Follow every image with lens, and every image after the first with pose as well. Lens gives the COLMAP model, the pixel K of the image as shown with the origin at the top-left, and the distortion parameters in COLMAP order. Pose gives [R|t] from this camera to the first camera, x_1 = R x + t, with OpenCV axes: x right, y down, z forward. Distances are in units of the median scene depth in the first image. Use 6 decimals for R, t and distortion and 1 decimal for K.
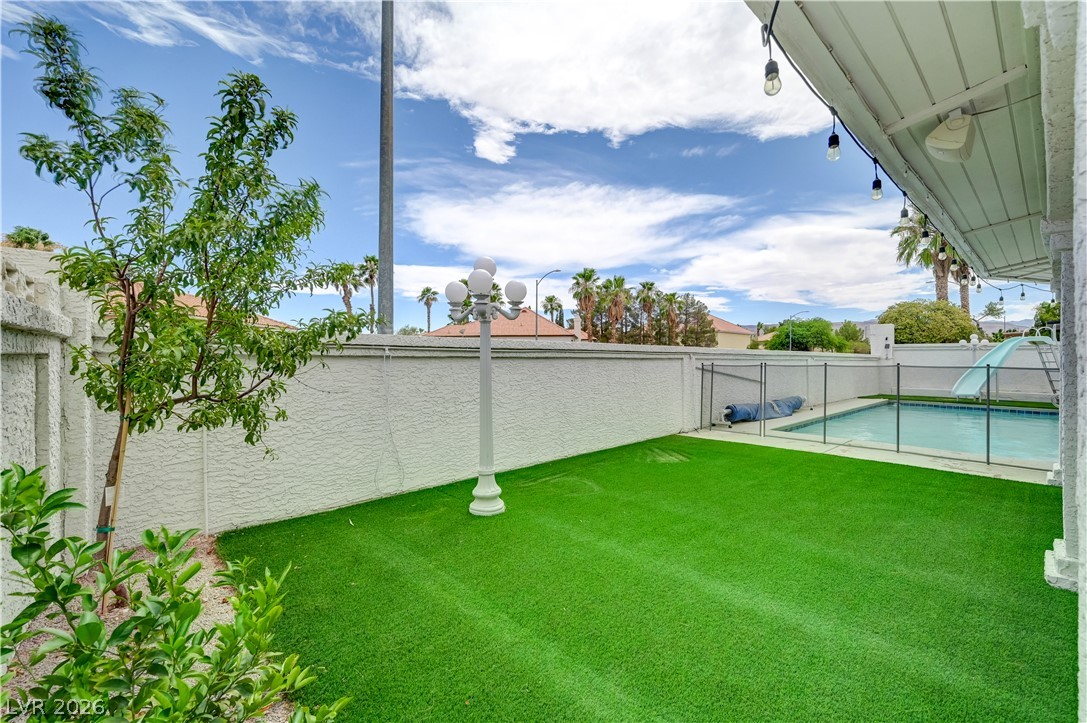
lens RADIAL K [[449.5, 0, 550.3], [0, 449.5, 360.9], [0, 0, 1]] dist [-0.002292, 0.000116]
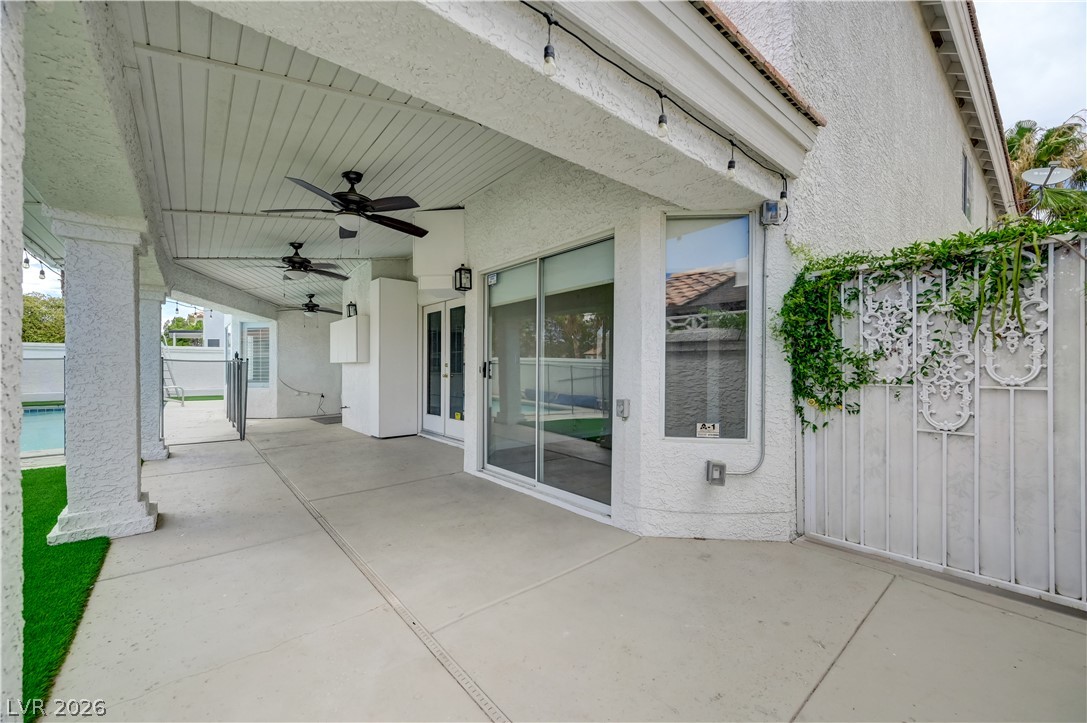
lens RADIAL K [[431.1, 0, 536.9], [0, 431.1, 370.0], [0, 0, 1]] dist [-0.006134, 0.002100]
pose [[0.044135, -0.009211, 0.998983, 0.040904], [0.002364, 0.999956, 0.009116, 0.021362], [-0.999023, 0.001960, 0.044155, -0.069059]]
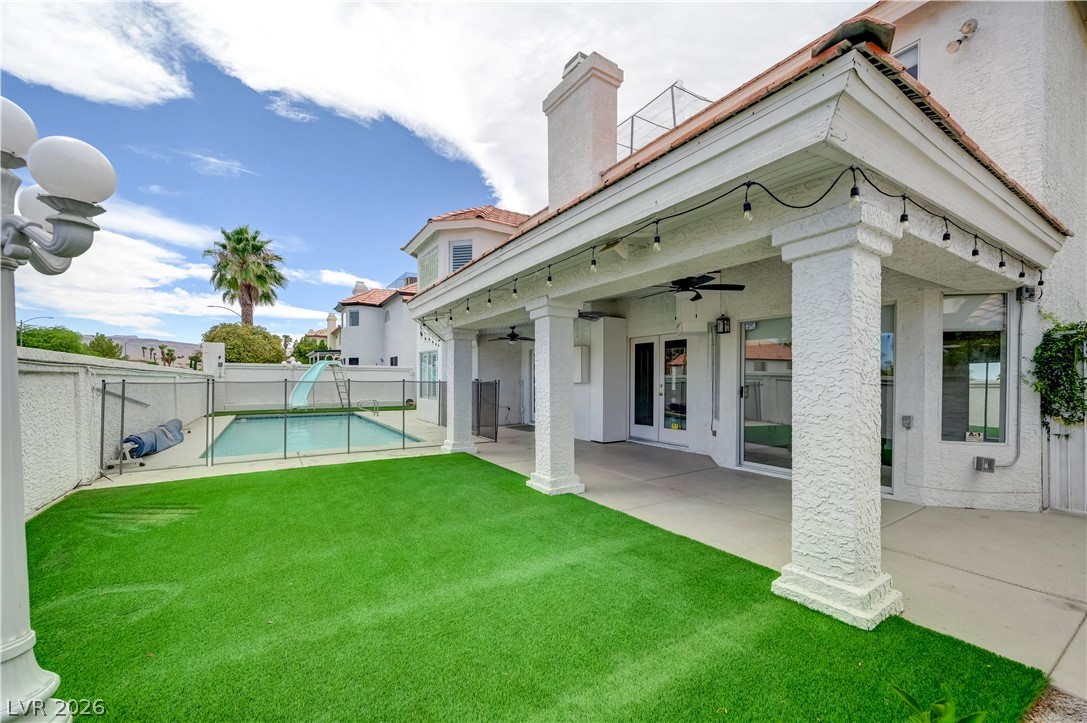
lens RADIAL K [[431.1, 0, 538.8], [0, 431.1, 383.9], [0, 0, 1]] dist [-0.006134, 0.002100]
pose [[0.179538, -0.010545, 0.983694, -0.202481], [0.000912, 0.999944, 0.010553, 0.003979], [-0.983751, -0.000997, 0.179538, 0.222310]]
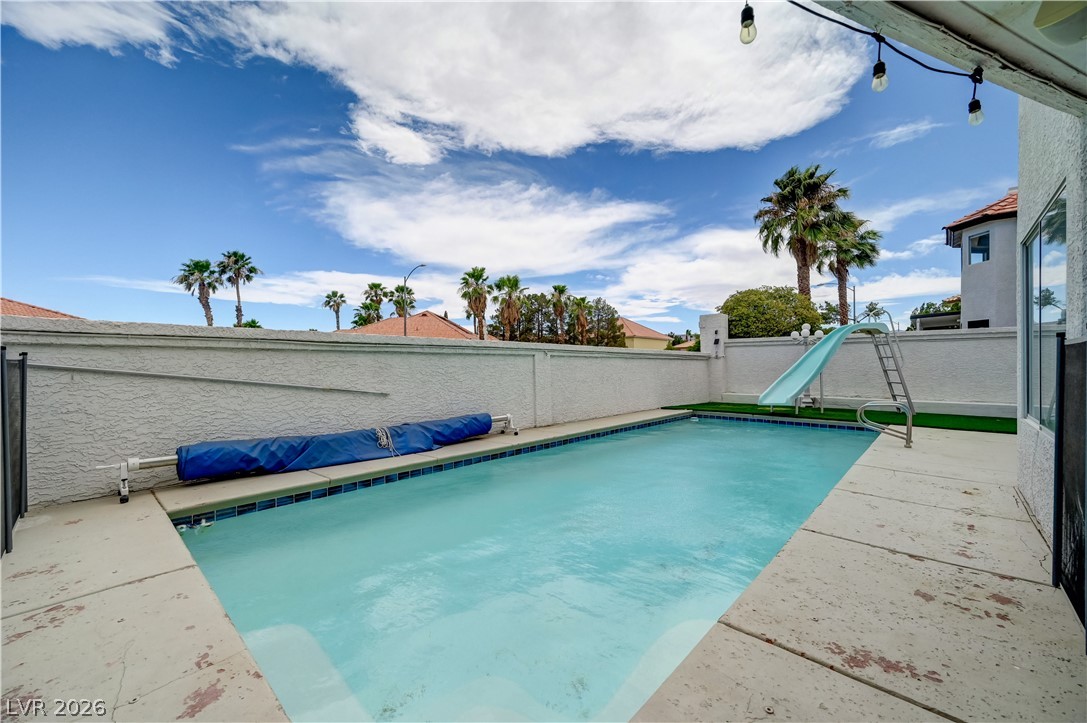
lens RADIAL K [[431.1, 0, 544.1], [0, 431.1, 363.2], [0, 0, 1]] dist [-0.006134, 0.002100]
pose [[0.995779, -0.009043, 0.091340, 0.822054], [0.010061, 0.999892, -0.010696, 0.024210], [-0.091233, 0.011570, 0.995762, 0.582187]]
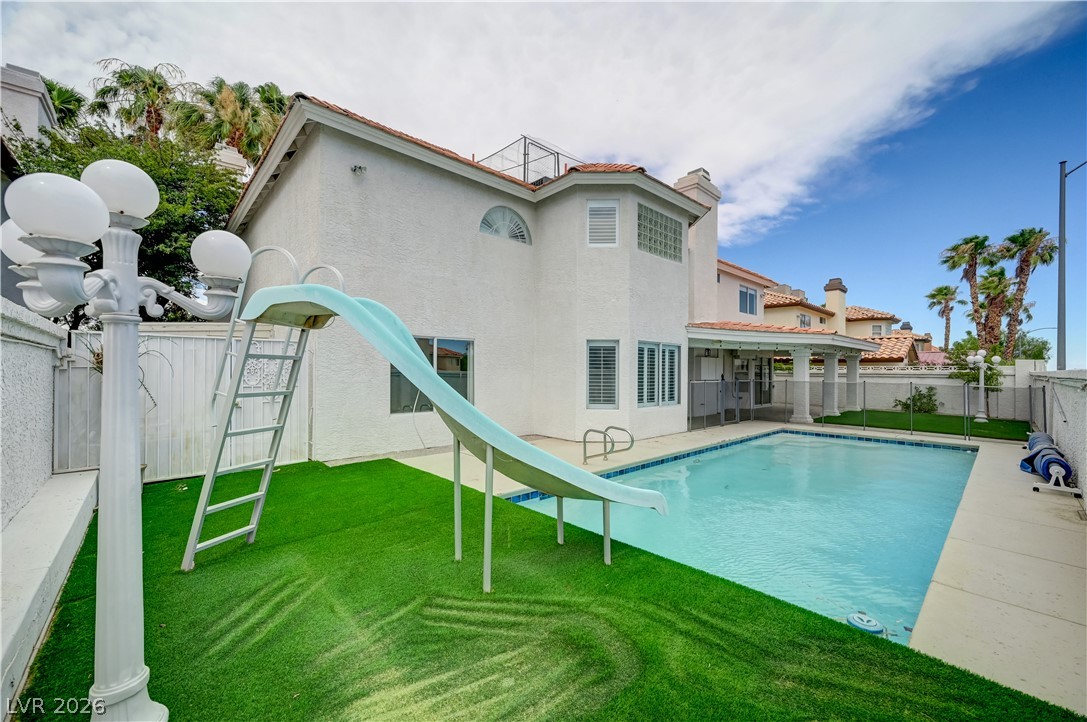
lens RADIAL K [[431.1, 0, 541.6], [0, 431.1, 364.5], [0, 0, 1]] dist [-0.006134, 0.002100]
pose [[-0.999920, -0.012407, -0.002524, 1.634829], [-0.012384, 0.999883, -0.008973, -0.025734], [0.002635, -0.008941, -0.999957, 2.135613]]
